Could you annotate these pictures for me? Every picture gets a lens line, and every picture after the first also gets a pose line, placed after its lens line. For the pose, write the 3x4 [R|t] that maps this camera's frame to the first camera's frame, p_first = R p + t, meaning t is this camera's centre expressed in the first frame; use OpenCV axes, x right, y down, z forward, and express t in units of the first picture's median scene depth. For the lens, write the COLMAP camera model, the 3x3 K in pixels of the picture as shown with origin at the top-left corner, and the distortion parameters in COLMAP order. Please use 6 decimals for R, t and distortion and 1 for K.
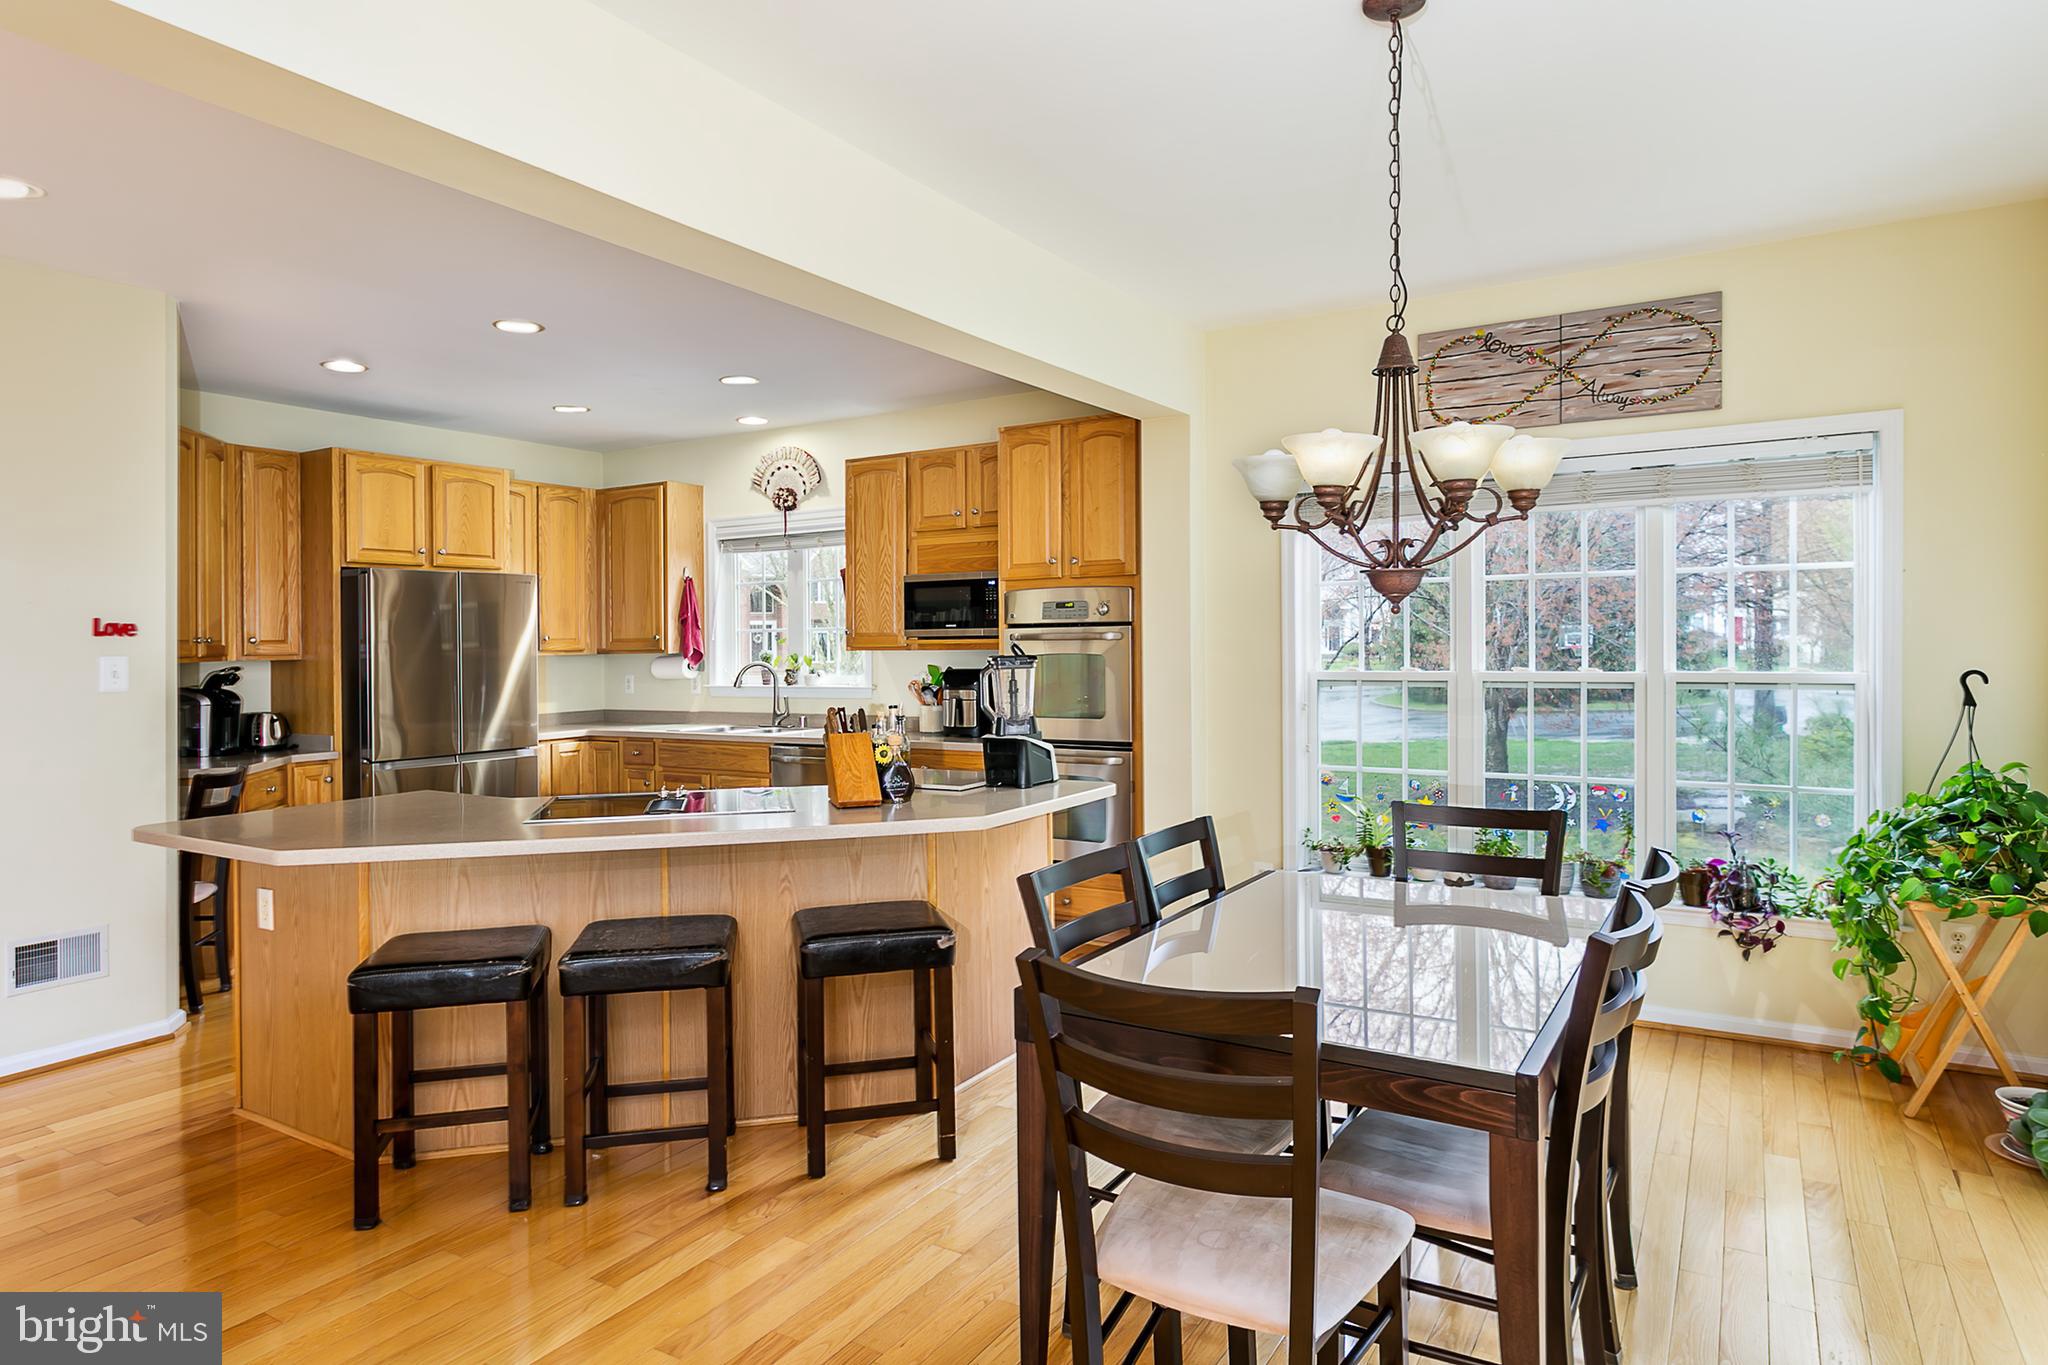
lens RADIAL K [[1155.1, 0, 1026.2], [0, 1155.1, 649.1], [0, 0, 1]] dist [0.021047, 0.000520]
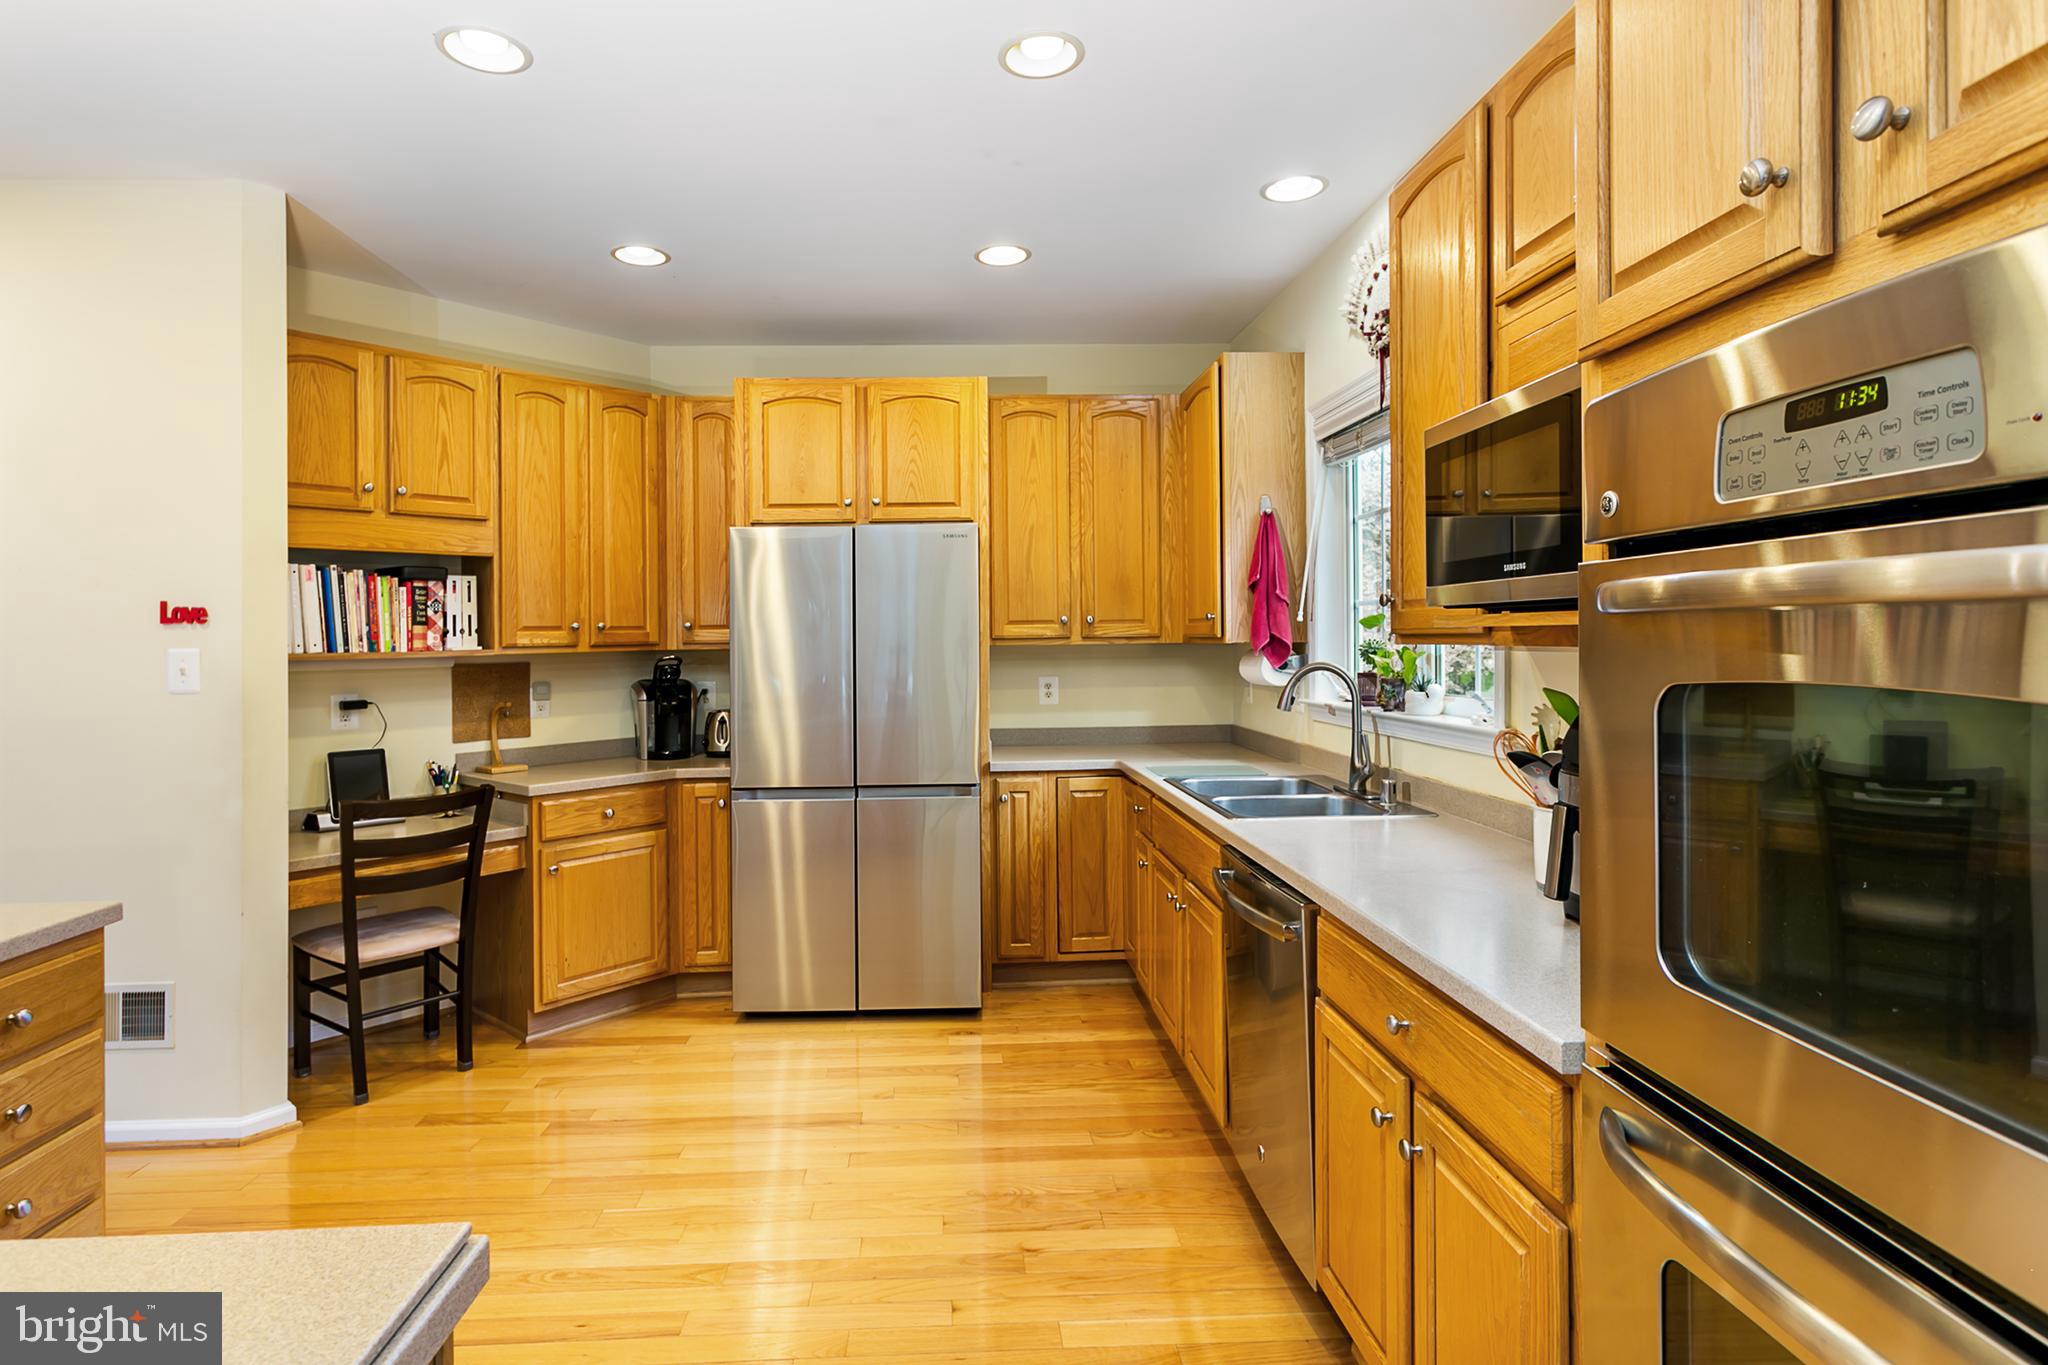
lens RADIAL K [[1025.3, 0, 1015.3], [0, 1025.3, 661.5], [0, 0, 1]] dist [-0.002471, -0.000200]
pose [[0.567876, 0.023743, -0.822772, 0.074861], [0.001827, 0.999545, 0.030106, -0.003652], [0.823112, -0.018599, 0.567574, 0.725943]]
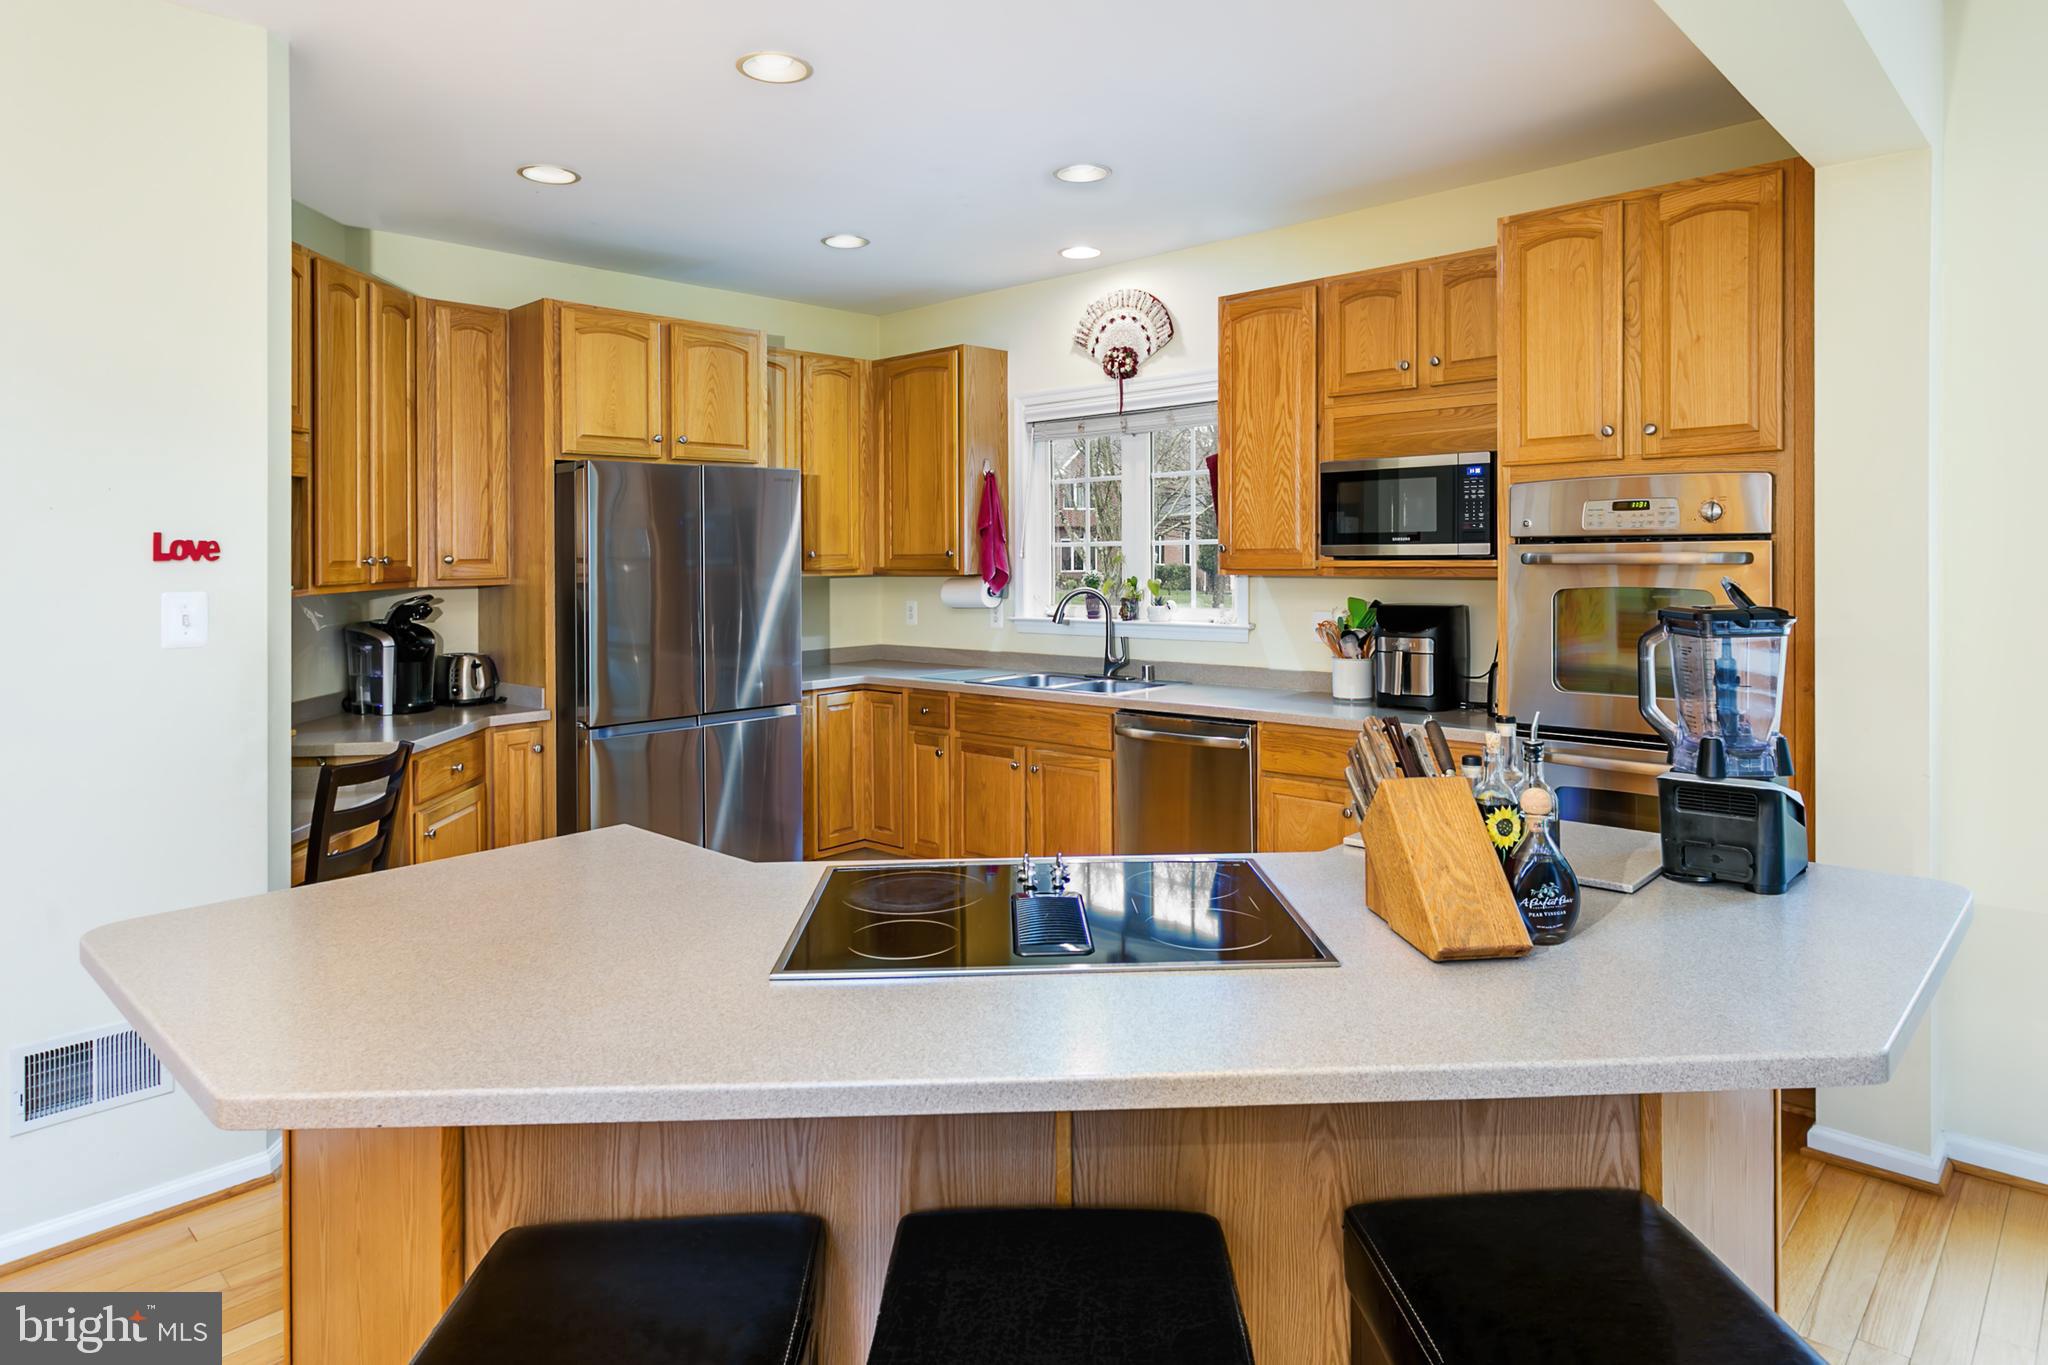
lens RADIAL K [[1183.1, 0, 1015.7], [0, 1183.1, 556.1], [0, 0, 1]] dist [-0.000541, 0.046076]
pose [[0.976042, 0.003370, -0.217554, -0.131776], [-0.003363, 0.999994, 0.000404, -0.010449], [0.217555, 0.000337, 0.976048, 0.312488]]
